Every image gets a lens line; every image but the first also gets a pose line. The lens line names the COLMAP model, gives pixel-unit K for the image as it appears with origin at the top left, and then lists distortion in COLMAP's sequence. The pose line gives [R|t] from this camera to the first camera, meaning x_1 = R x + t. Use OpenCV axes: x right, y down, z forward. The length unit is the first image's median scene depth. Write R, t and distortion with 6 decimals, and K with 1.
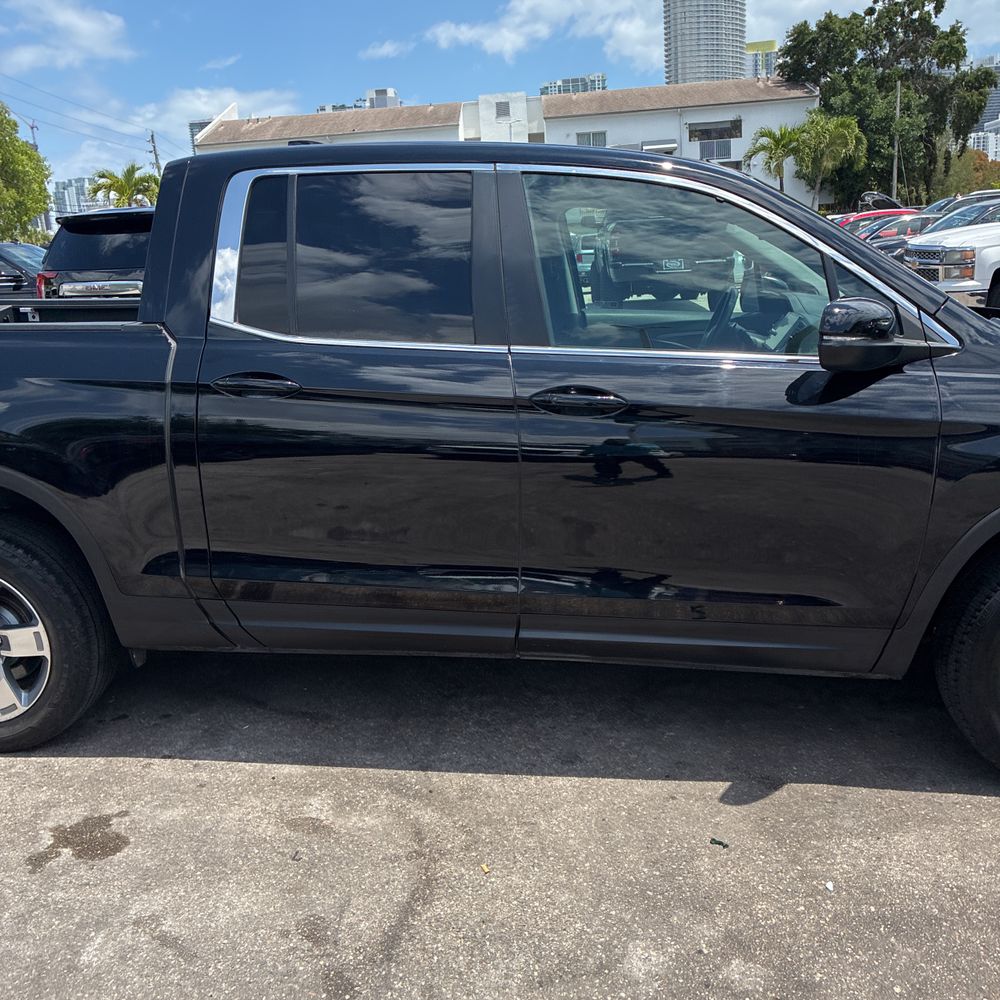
lens RADIAL K [[1001.8, 0, 481.9], [0, 1001.8, 509.9], [0, 0, 1]] dist [0.036960, -0.041703]
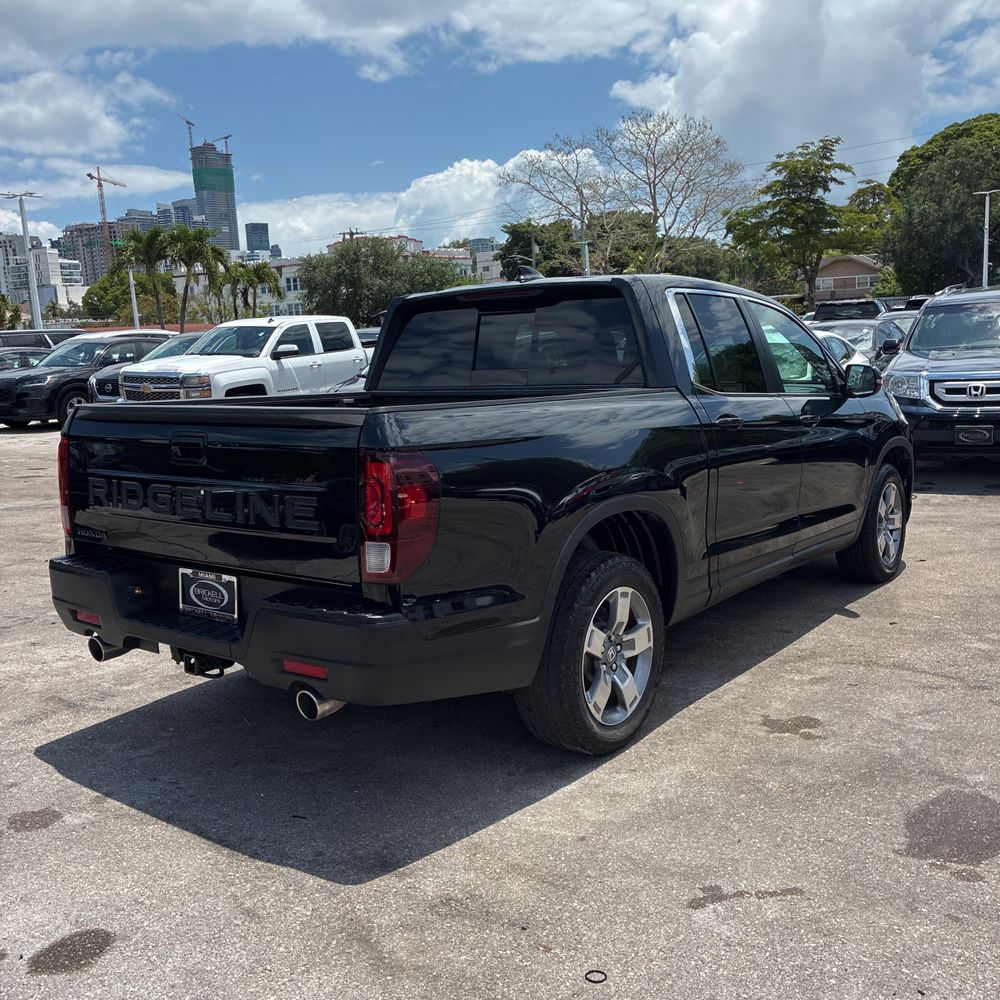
lens RADIAL K [[1022.4, 0, 477.8], [0, 1022.4, 487.2], [0, 0, 1]] dist [0.007291, 0.056051]
pose [[0.501036, -0.092705, 0.860447, -0.307465], [0.228470, 0.973143, -0.028190, -0.012156], [-0.834724, 0.210711, 0.508760, 0.090165]]
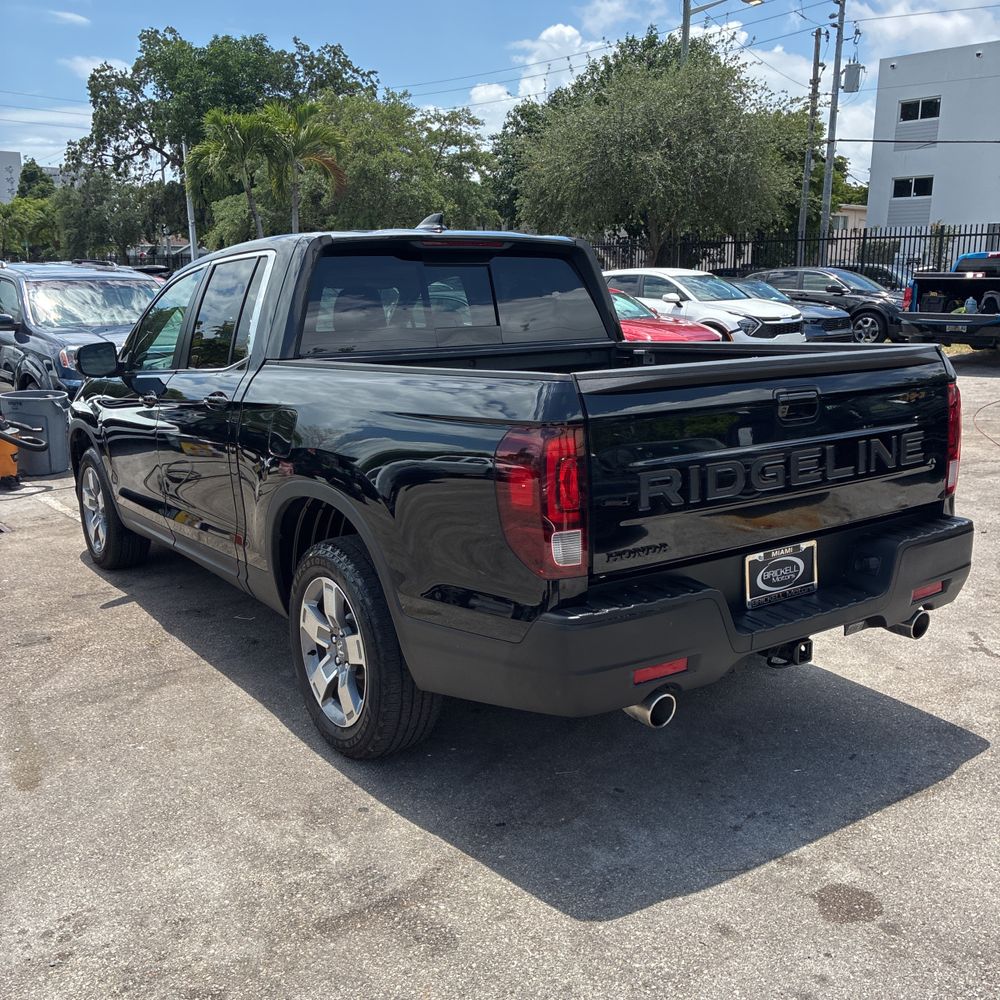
lens RADIAL K [[1015.9, 0, 498.9], [0, 1015.9, 497.2], [0, 0, 1]] dist [0.045764, -0.044023]
pose [[-0.682004, -0.087579, 0.726086, -0.252034], [0.224299, 0.919912, 0.321639, -0.093824], [-0.696104, 0.382220, -0.607740, 0.396085]]
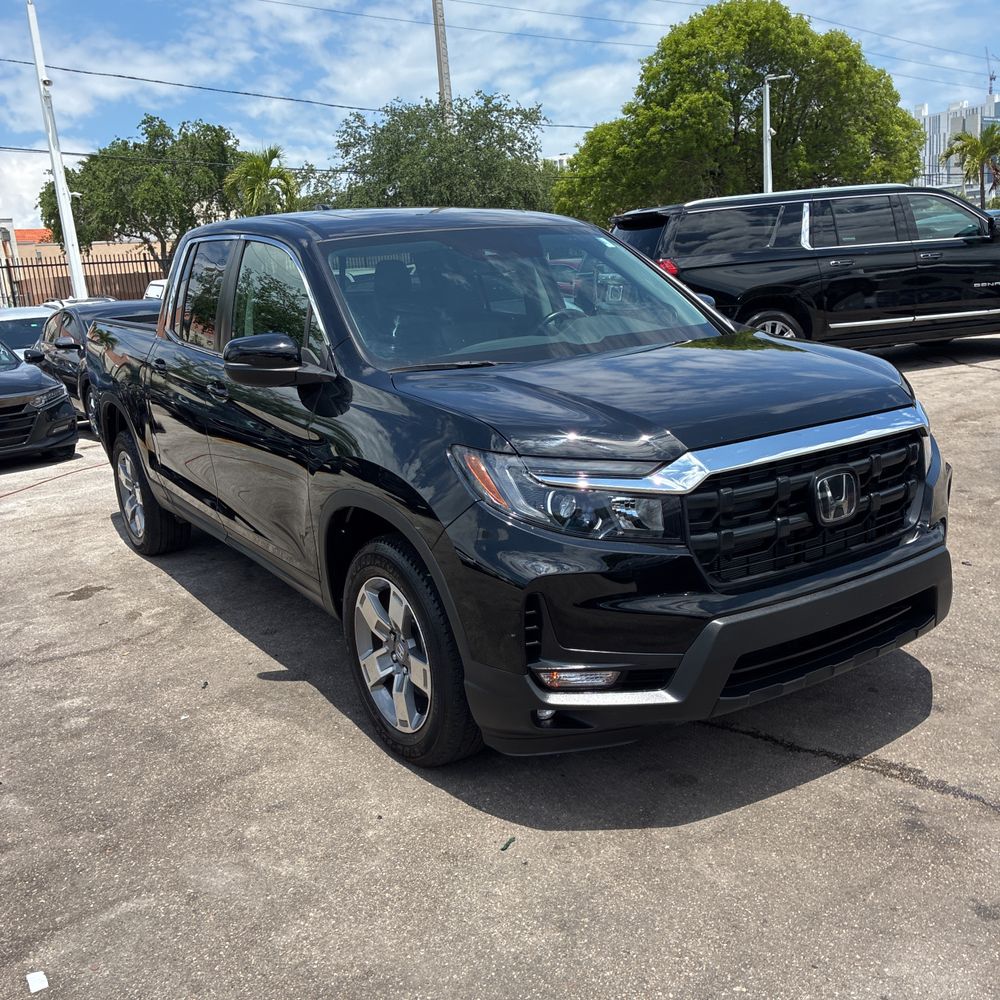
lens RADIAL K [[993.4, 0, 489.4], [0, 993.4, 501.7], [0, 0, 1]] dist [0.009646, -0.001152]
pose [[0.664018, 0.167467, -0.728721, 0.246752], [-0.143932, 0.984997, 0.095210, -0.023784], [0.733733, 0.041665, 0.678160, 0.042766]]
